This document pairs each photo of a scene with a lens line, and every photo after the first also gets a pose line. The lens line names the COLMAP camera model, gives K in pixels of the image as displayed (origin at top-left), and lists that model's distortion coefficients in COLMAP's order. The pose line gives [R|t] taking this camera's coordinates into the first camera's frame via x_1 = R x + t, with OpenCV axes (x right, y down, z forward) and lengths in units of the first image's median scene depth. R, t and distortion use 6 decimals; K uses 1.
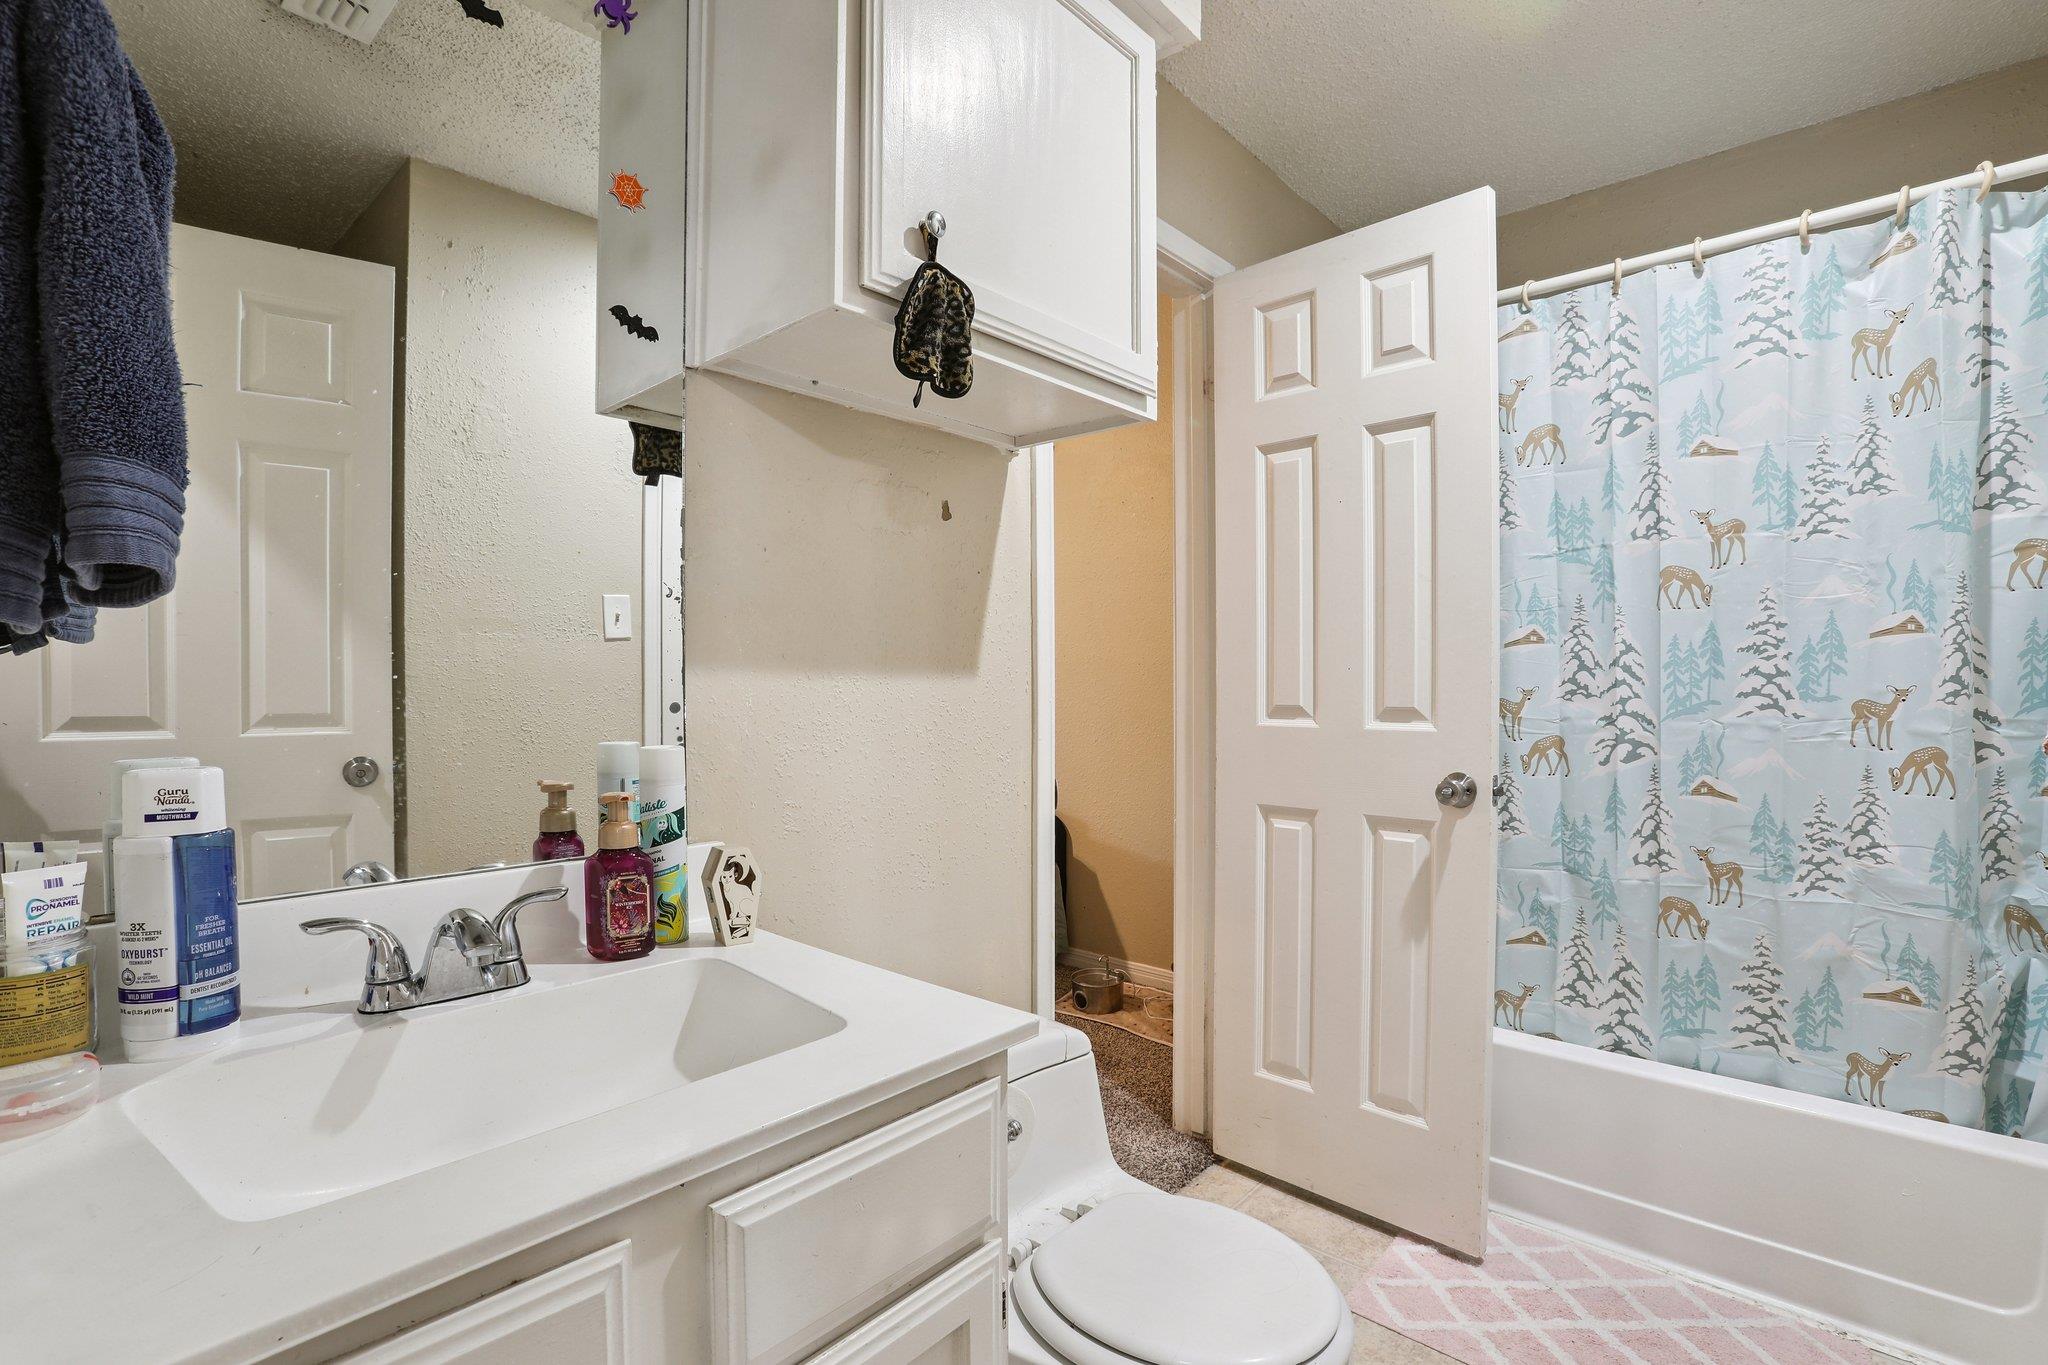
lens RADIAL K [[931.9, 0, 1023.5], [0, 931.9, 700.4], [0, 0, 1]] dist [-0.062159, 0.022351]
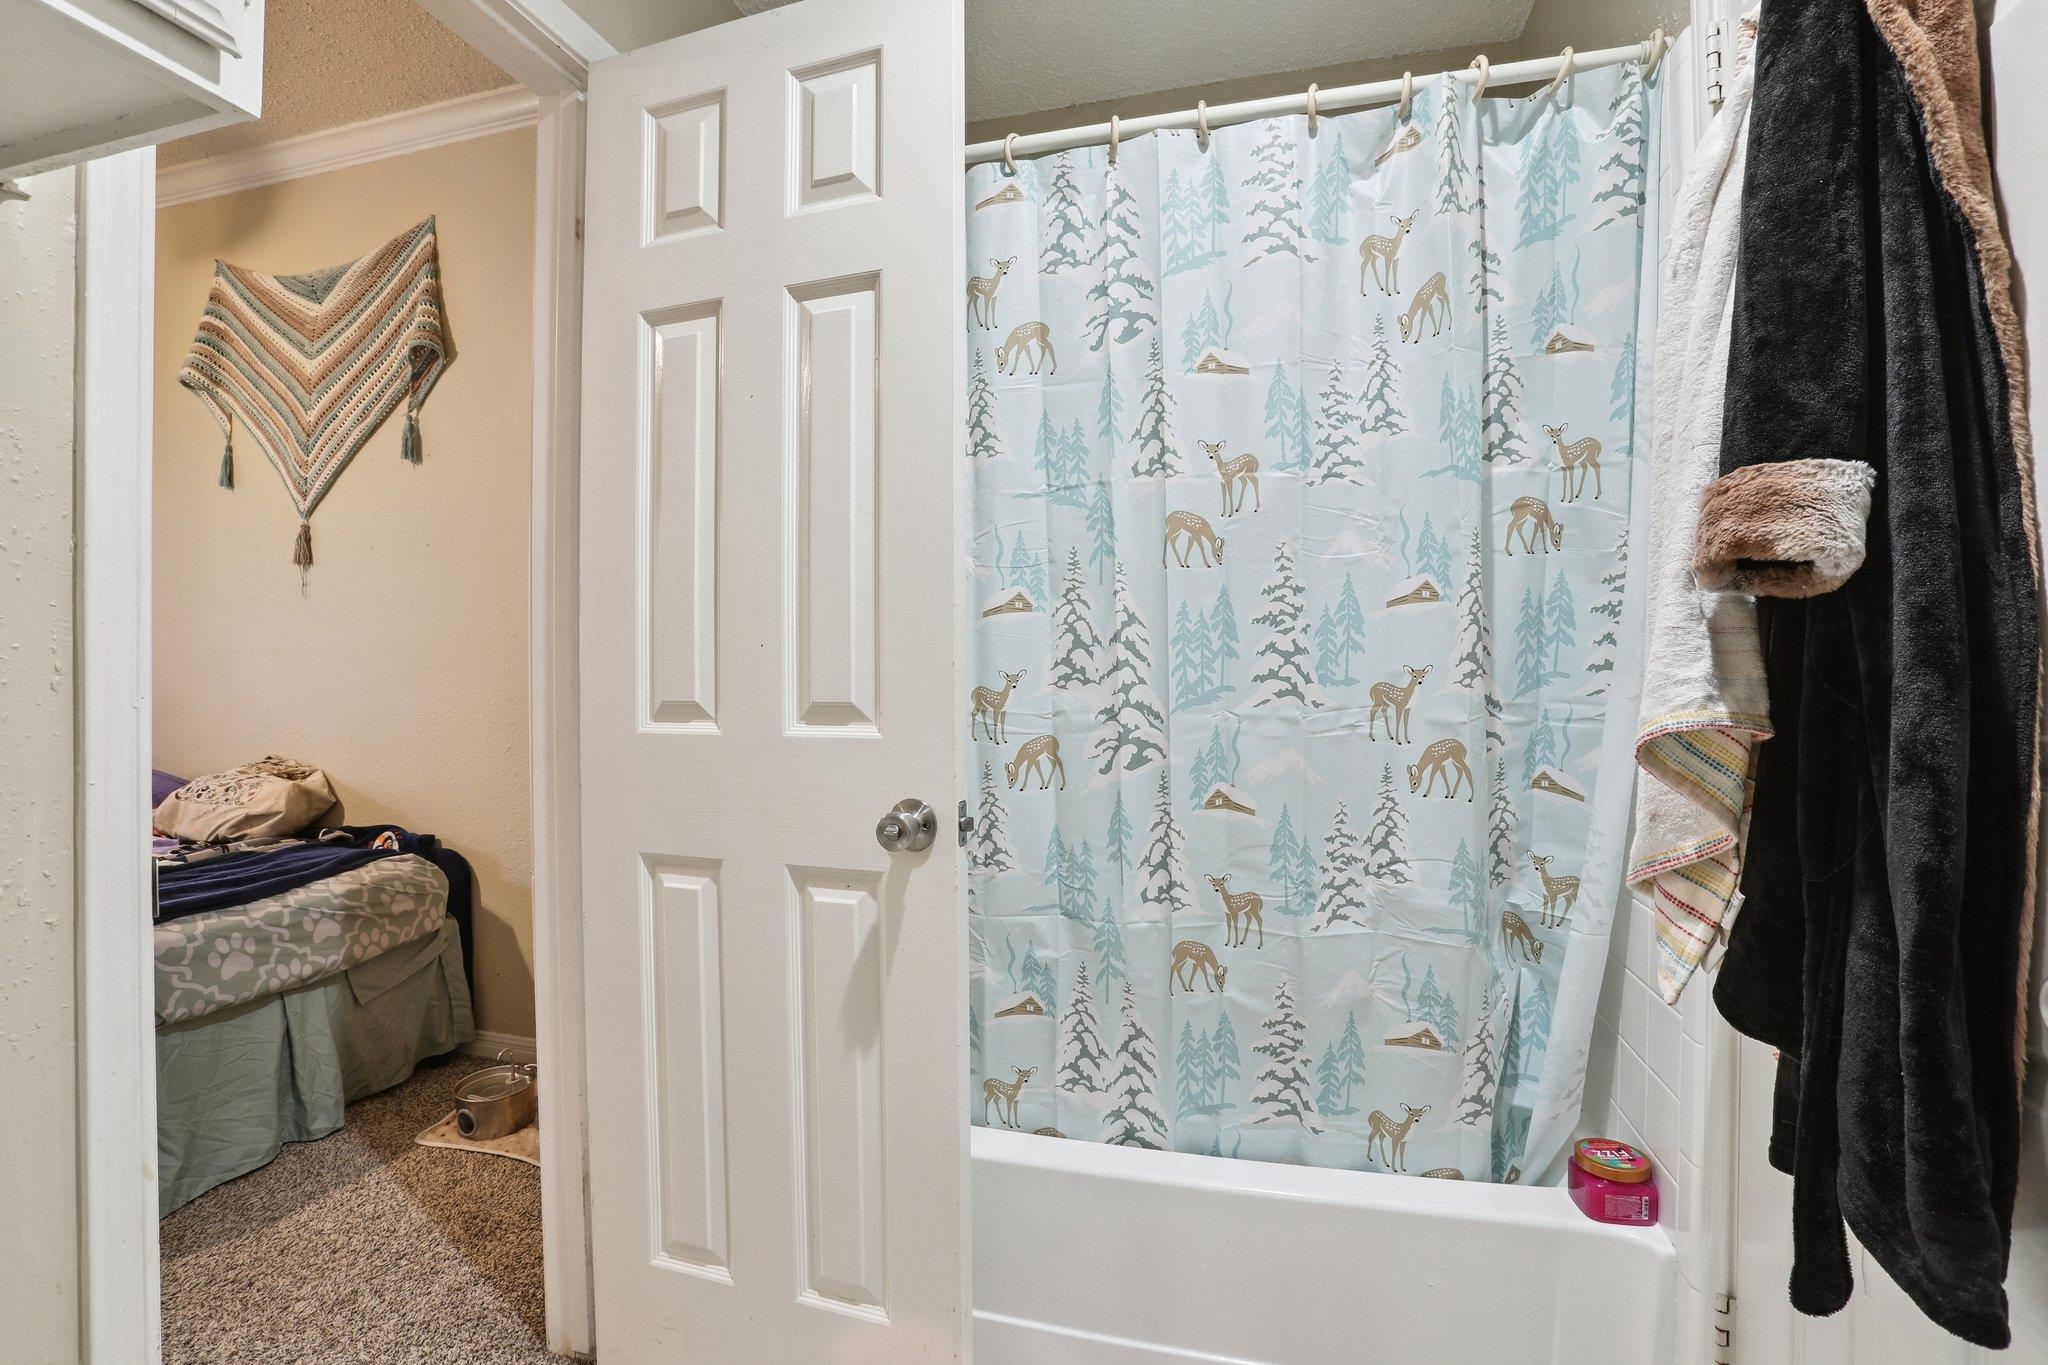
lens RADIAL K [[942.6, 0, 1011.8], [0, 942.6, 680.2], [0, 0, 1]] dist [-0.085364, 0.040807]
pose [[0.899663, -0.010776, 0.436453, 0.248796], [0.014577, 0.999879, -0.005360, -0.003406], [-0.436342, 0.011184, 0.899711, 0.362369]]
